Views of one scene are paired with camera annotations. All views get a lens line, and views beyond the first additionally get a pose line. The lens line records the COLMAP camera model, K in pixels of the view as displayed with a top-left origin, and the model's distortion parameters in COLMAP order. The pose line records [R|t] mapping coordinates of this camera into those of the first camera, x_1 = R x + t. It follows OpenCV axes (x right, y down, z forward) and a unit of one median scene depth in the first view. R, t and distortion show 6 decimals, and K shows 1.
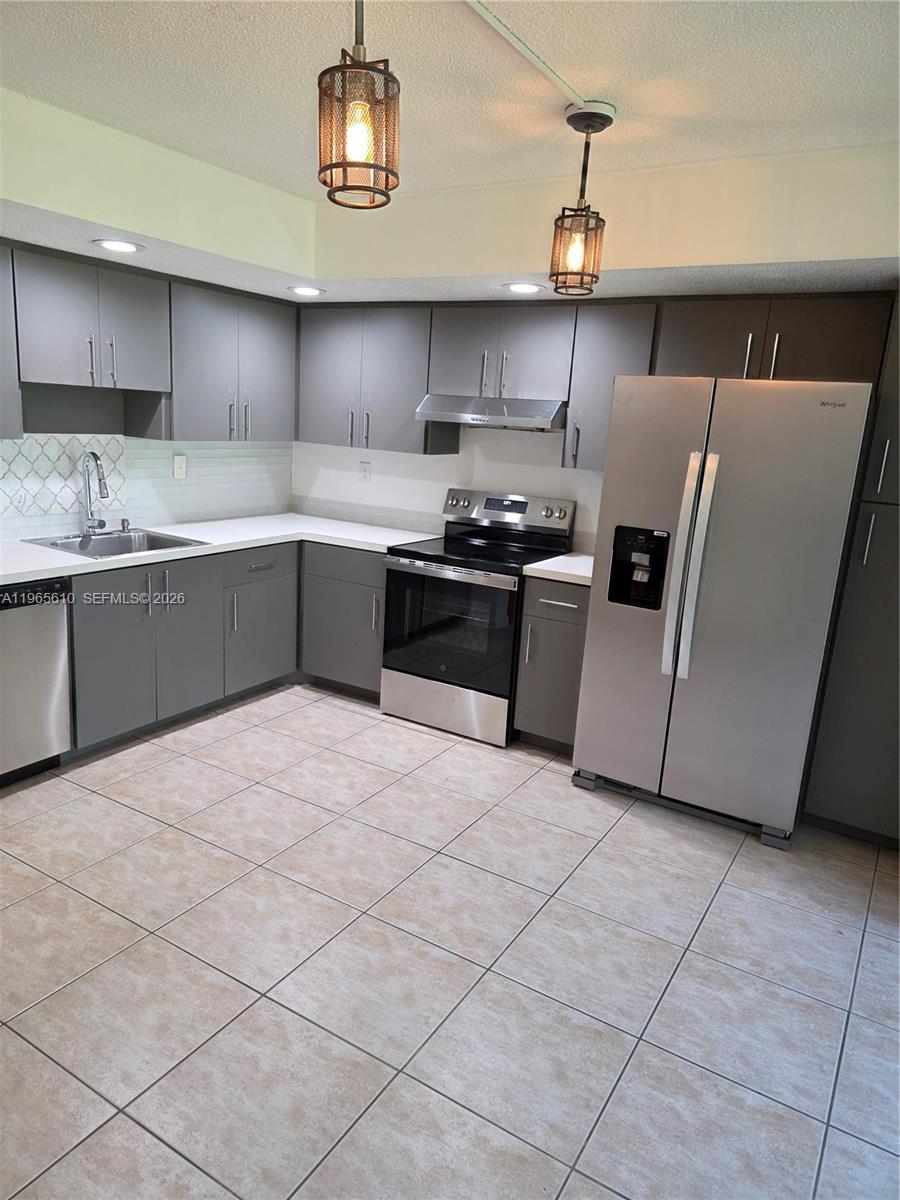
lens RADIAL K [[813.6, 0, 449.4], [0, 813.6, 600.9], [0, 0, 1]] dist [0.059285, -0.045753]
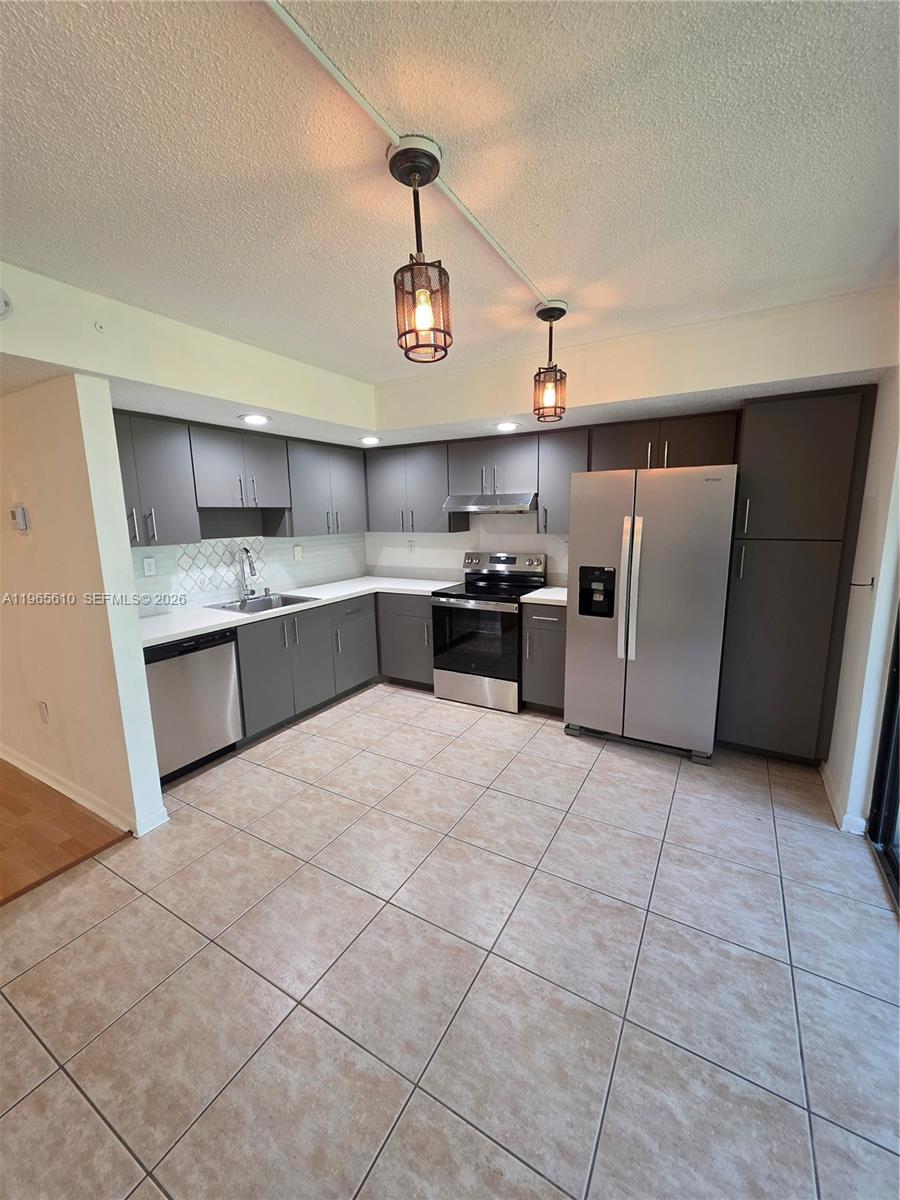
lens RADIAL K [[476.8, 0, 458.3], [0, 476.8, 597.7], [0, 0, 1]] dist [0.009013, 0.000799]
pose [[0.996635, -0.080372, 0.016077, -0.057127], [0.081088, 0.995434, -0.050362, -0.005874], [-0.011956, 0.051496, 0.998602, 0.097398]]
